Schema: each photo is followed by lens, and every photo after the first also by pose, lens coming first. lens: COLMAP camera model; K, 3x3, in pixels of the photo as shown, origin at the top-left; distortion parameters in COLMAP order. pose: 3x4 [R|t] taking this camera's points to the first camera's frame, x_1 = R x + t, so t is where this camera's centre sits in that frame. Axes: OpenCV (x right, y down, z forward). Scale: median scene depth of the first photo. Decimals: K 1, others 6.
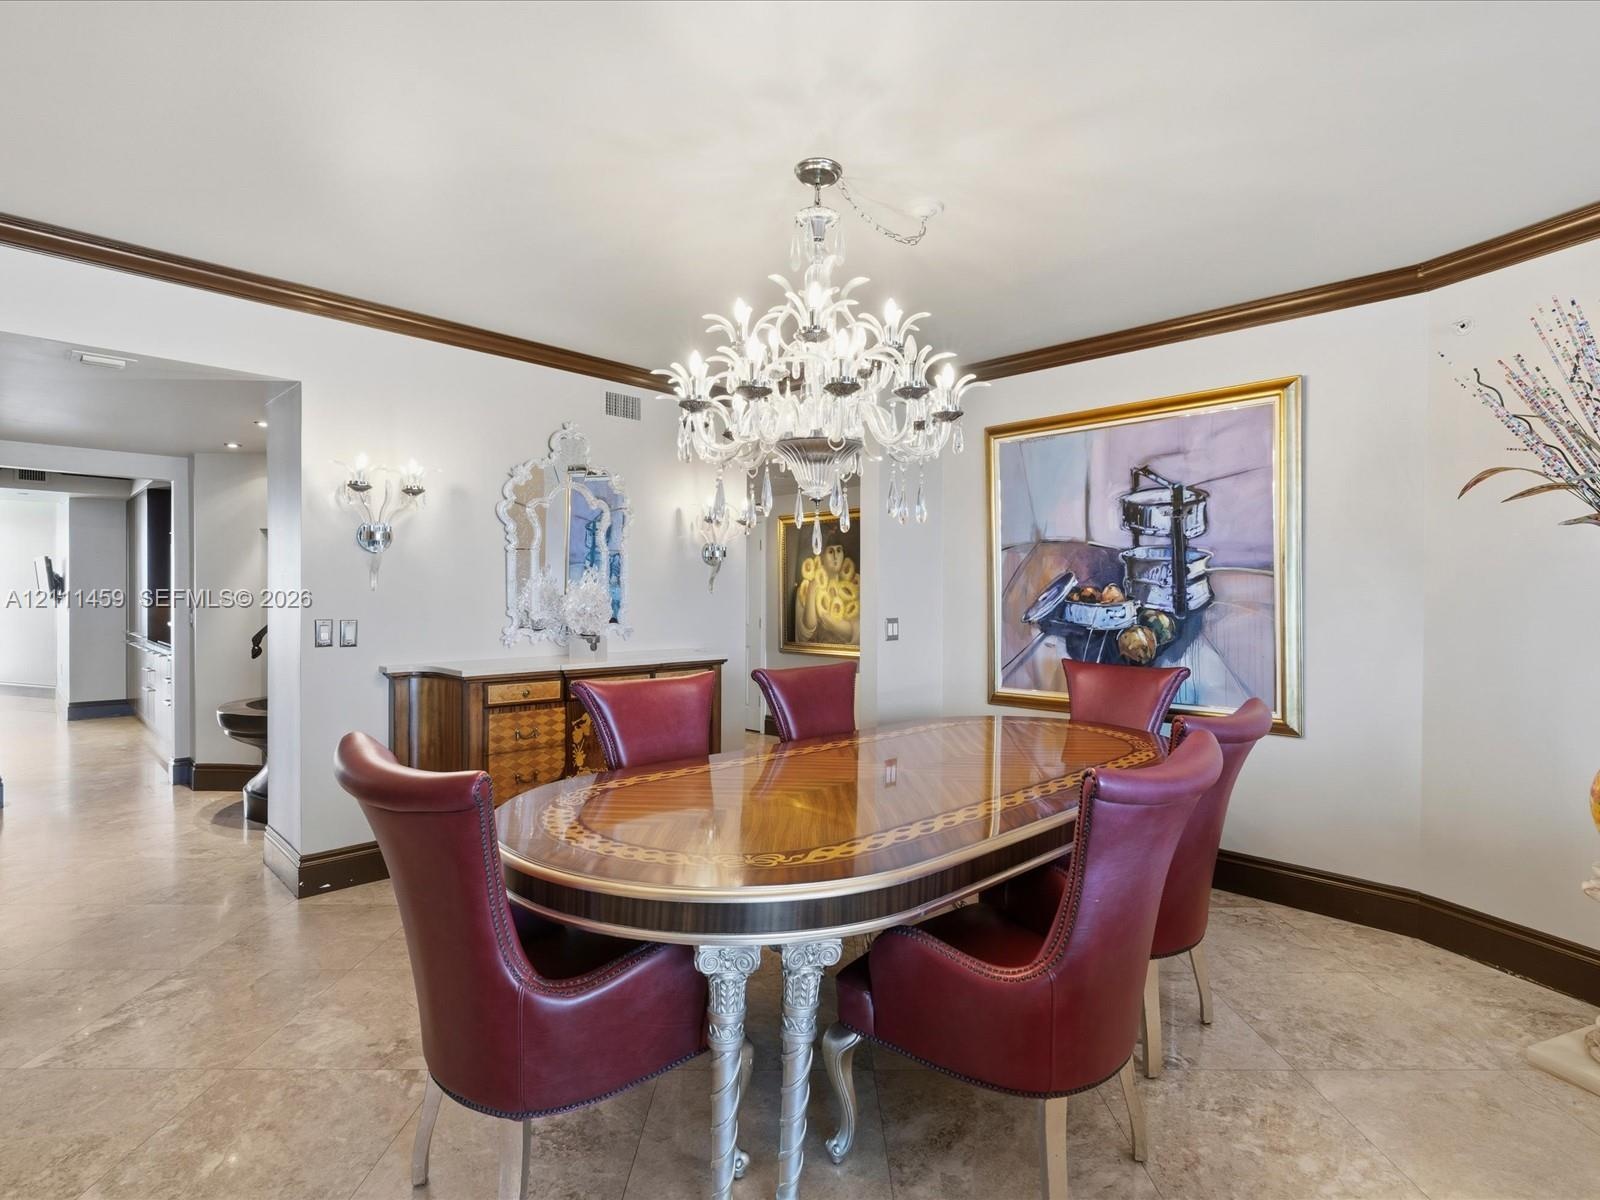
lens RADIAL K [[812.3, 0, 809.2], [0, 812.3, 602.8], [0, 0, 1]] dist [-0.023867, 0.009108]
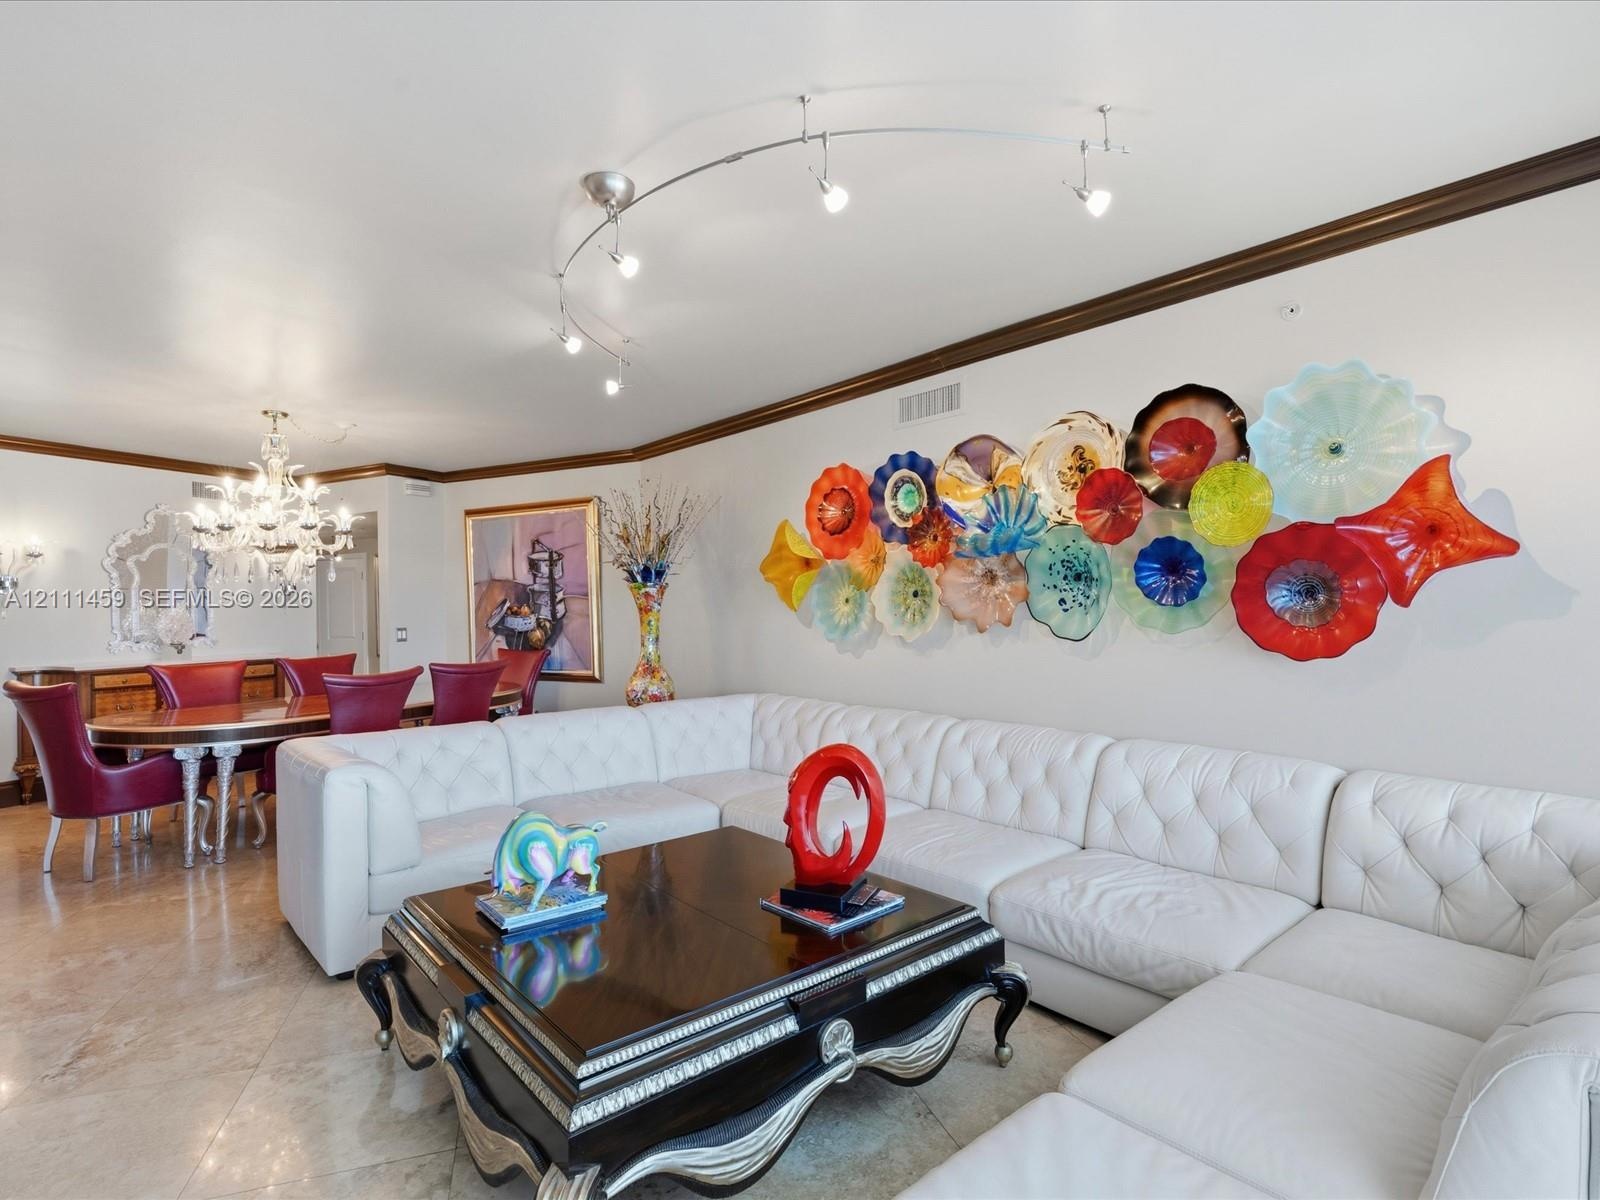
lens RADIAL K [[812.3, 0, 809.2], [0, 812.3, 602.8], [0, 0, 1]] dist [-0.023867, 0.009108]
pose [[0.947864, -0.019365, 0.318085, 0.417767], [0.023947, 0.999658, -0.010500, 0.006371], [-0.317773, 0.017569, 0.948004, -0.904102]]
